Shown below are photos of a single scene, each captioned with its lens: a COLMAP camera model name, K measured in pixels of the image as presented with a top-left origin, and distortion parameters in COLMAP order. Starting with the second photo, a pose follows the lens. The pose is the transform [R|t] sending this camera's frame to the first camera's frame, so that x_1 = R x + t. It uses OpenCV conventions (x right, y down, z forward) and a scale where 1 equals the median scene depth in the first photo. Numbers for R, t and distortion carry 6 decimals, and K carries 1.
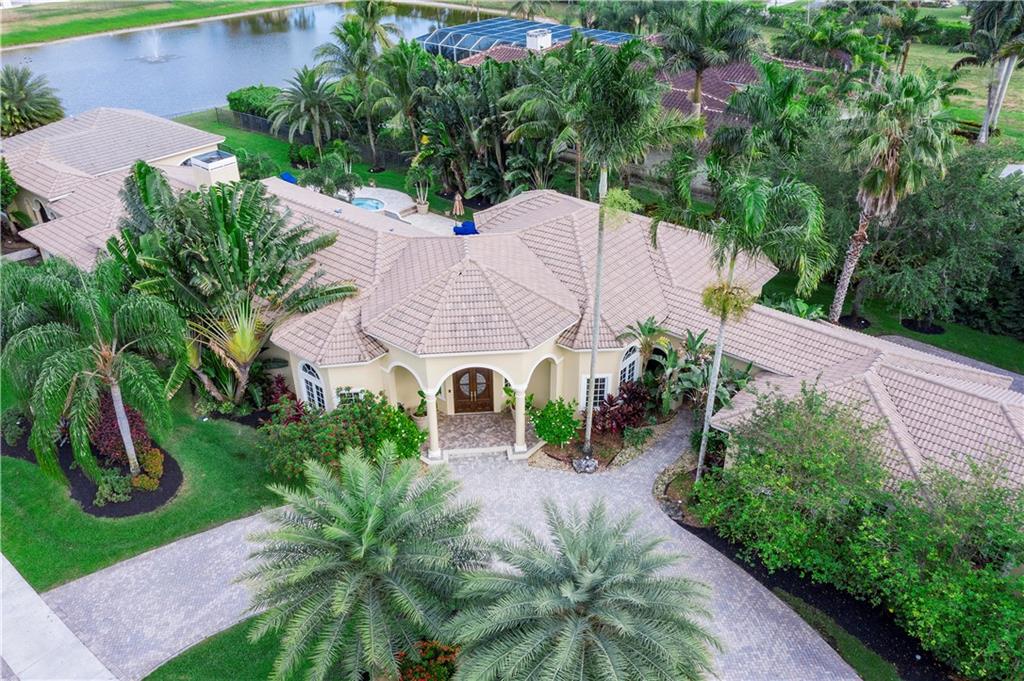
lens RADIAL K [[826.2, 0, 512.0], [0, 826.2, 340.5], [0, 0, 1]] dist [-0.000322, -0.000915]
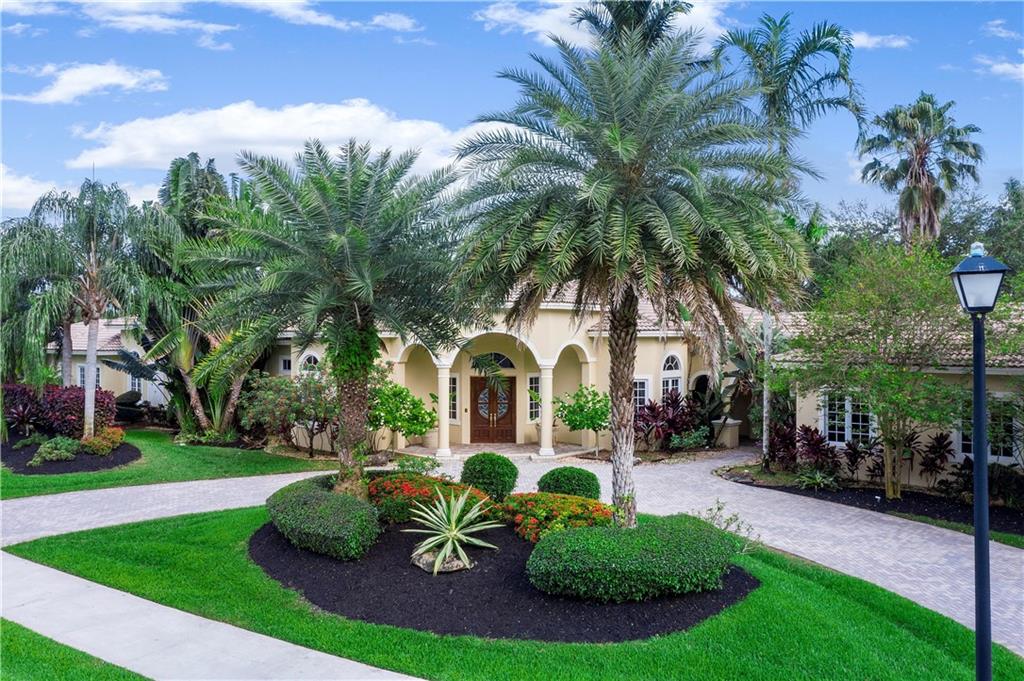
lens RADIAL K [[826.2, 0, 512.0], [0, 826.2, 340.5], [0, 0, 1]] dist [-0.000322, -0.000915]
pose [[0.999117, 0.008401, -0.041159, 0.008262], [-0.027925, 0.864785, -0.501365, 0.447540], [0.031381, 0.502072, 0.864256, 0.220040]]
